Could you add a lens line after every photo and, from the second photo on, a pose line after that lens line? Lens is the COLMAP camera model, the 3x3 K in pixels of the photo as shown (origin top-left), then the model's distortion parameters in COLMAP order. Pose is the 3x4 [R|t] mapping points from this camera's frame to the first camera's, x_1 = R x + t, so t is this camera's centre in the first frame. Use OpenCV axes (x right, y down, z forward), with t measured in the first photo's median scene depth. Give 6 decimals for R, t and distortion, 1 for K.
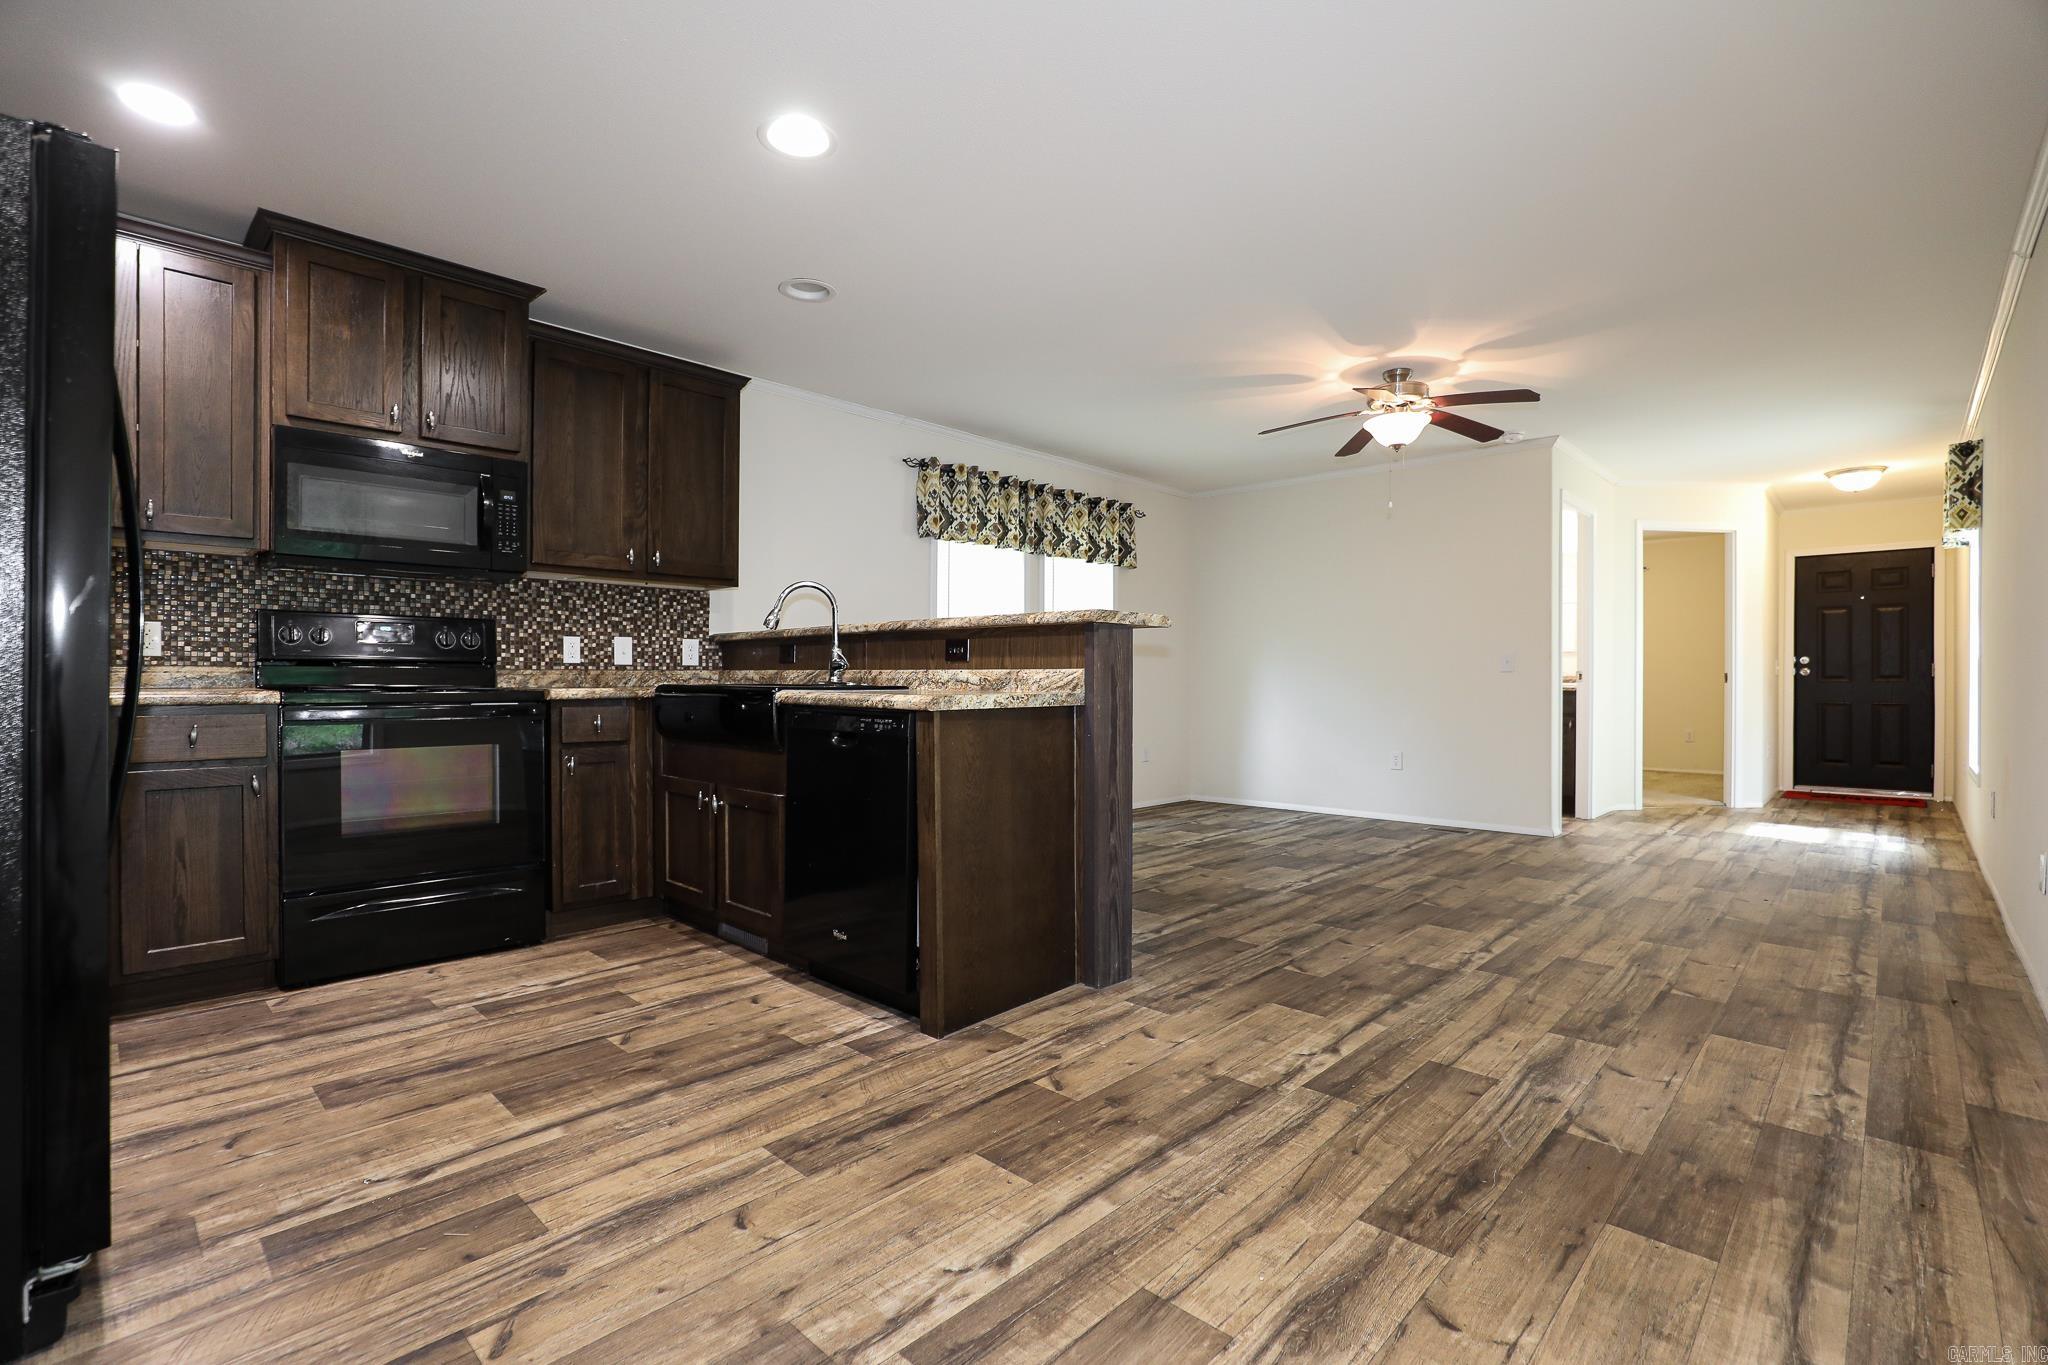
lens RADIAL K [[932.5, 0, 1019.4], [0, 932.5, 683.0], [0, 0, 1]] dist [-0.028404, 0.007586]
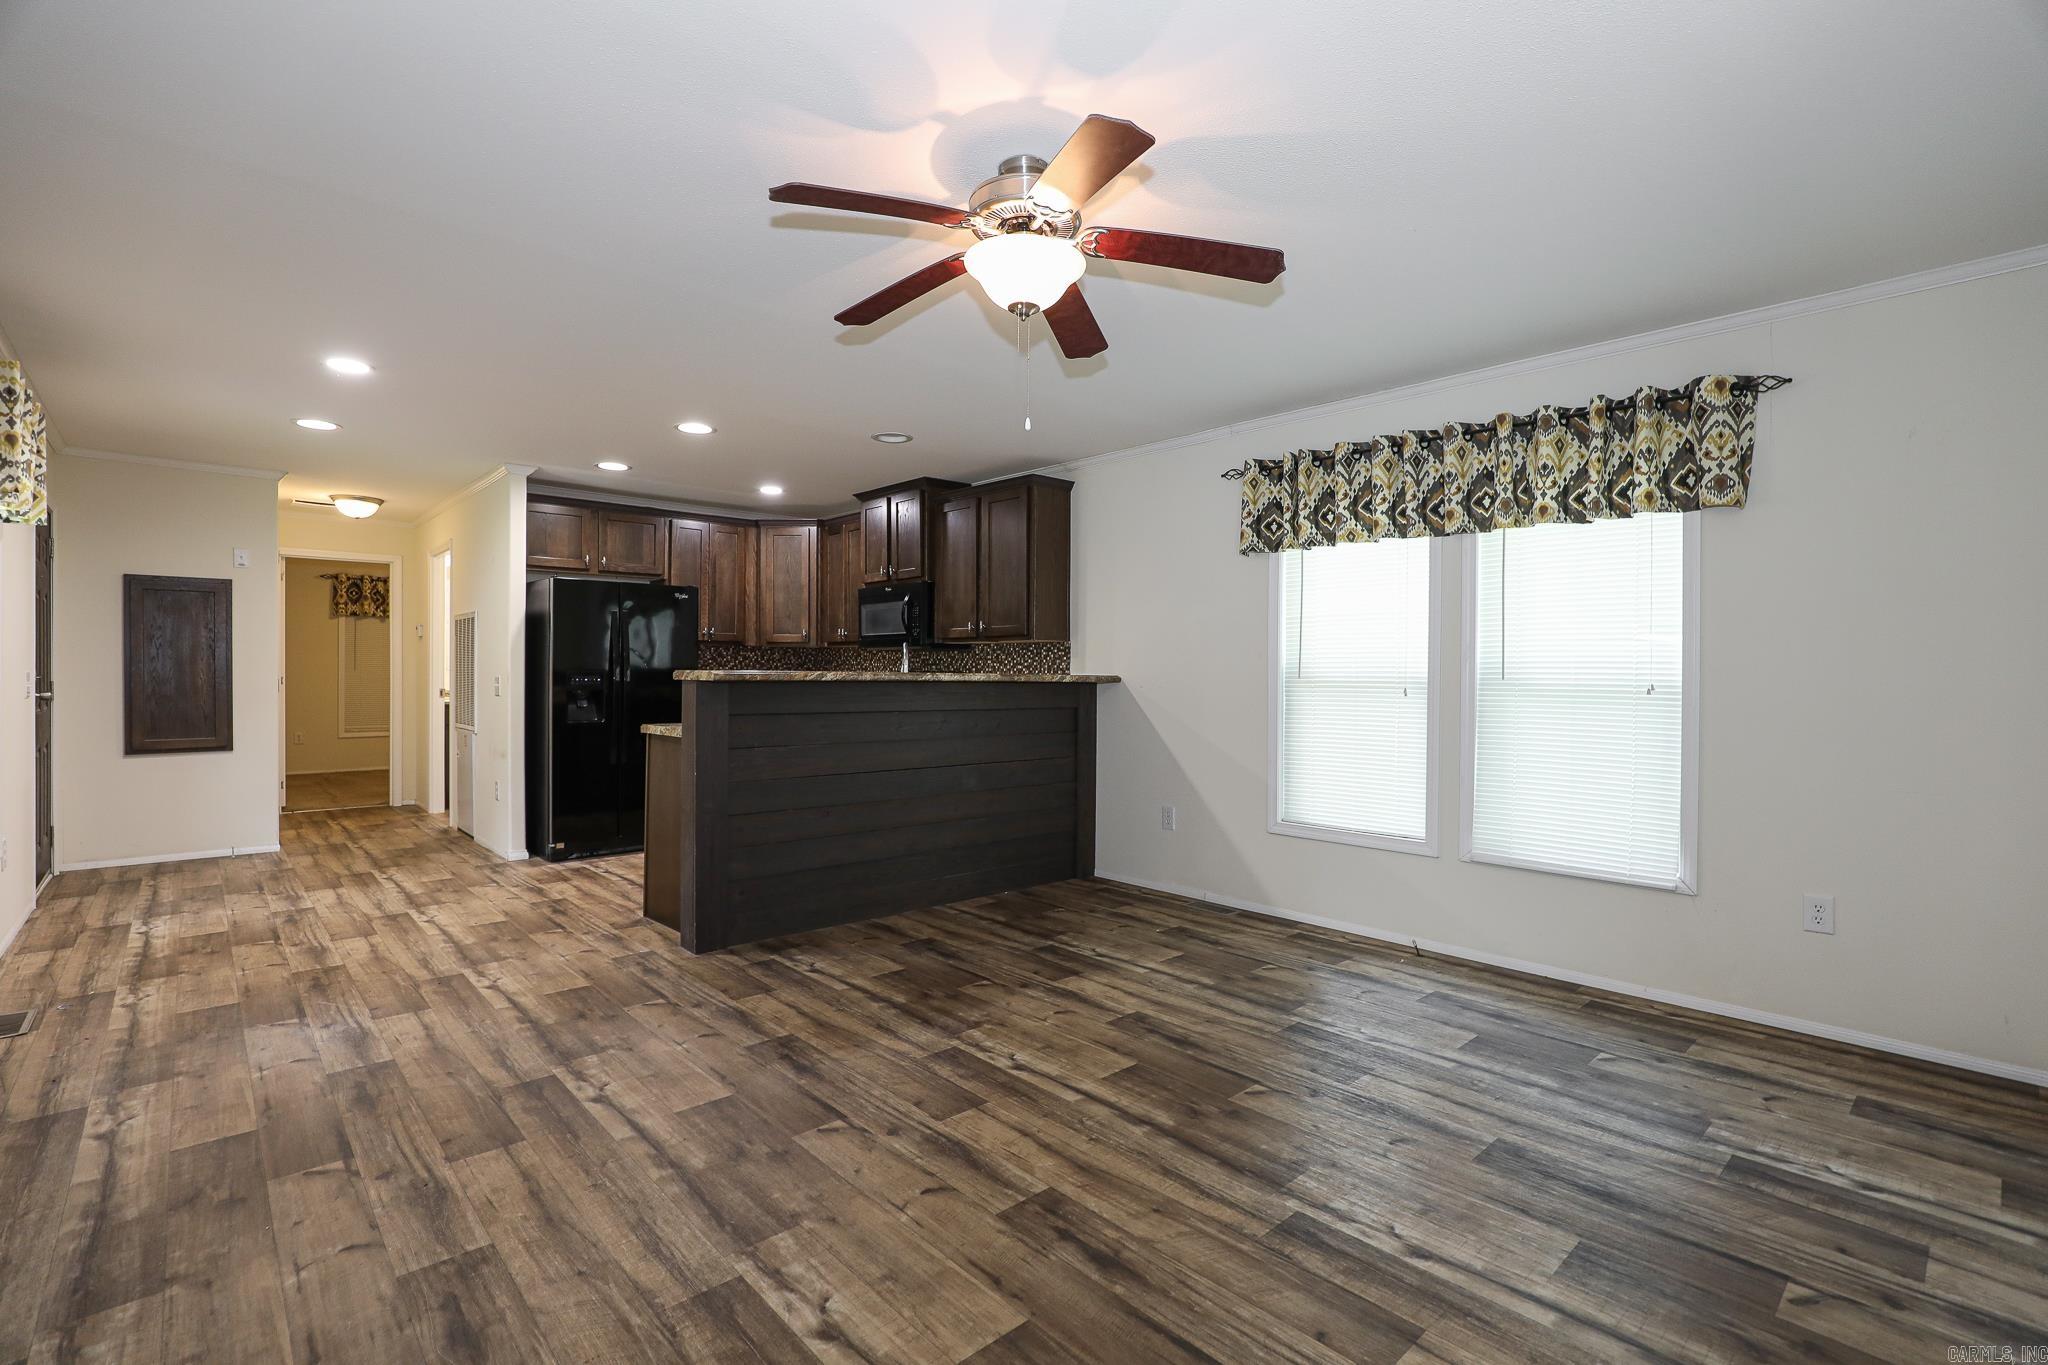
lens RADIAL K [[932.5, 0, 1038.5], [0, 932.5, 677.9], [0, 0, 1]] dist [-0.028404, 0.007586]
pose [[-0.056087, -0.002497, -0.998423, 1.565077], [-0.016849, 0.999857, -0.001554, -0.079407], [0.998284, 0.016736, -0.056121, 1.758096]]
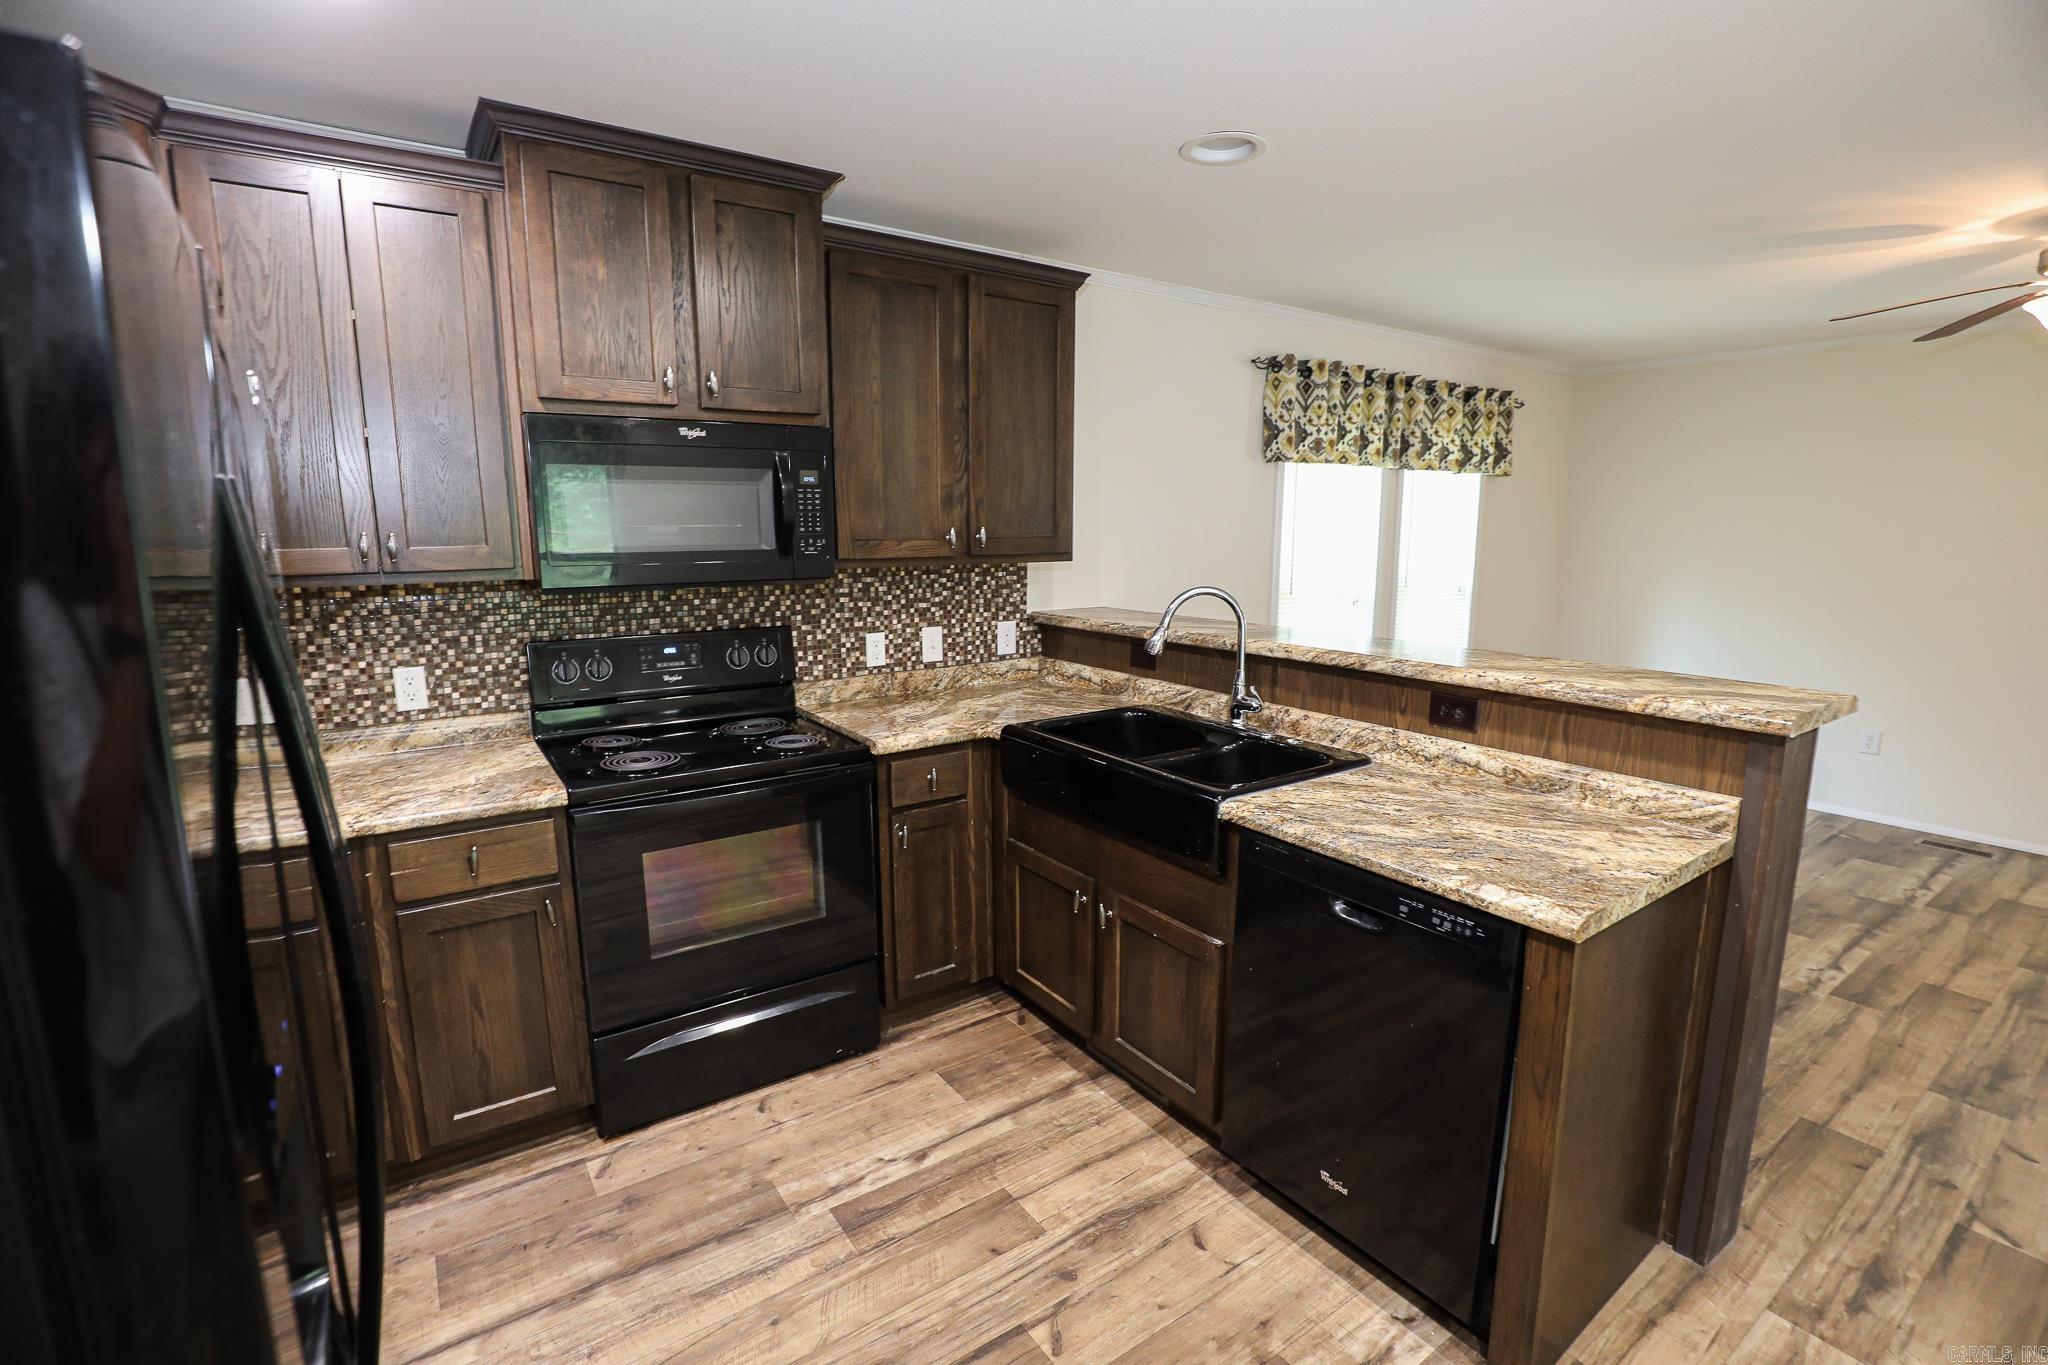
lens RADIAL K [[932.5, 0, 1015.7], [0, 932.5, 686.8], [0, 0, 1]] dist [-0.028404, 0.007586]
pose [[0.979500, 0.030887, -0.199061, -0.312662], [0.003441, 0.985465, 0.169843, -0.215234], [0.201414, -0.167046, 0.965157, 0.374047]]
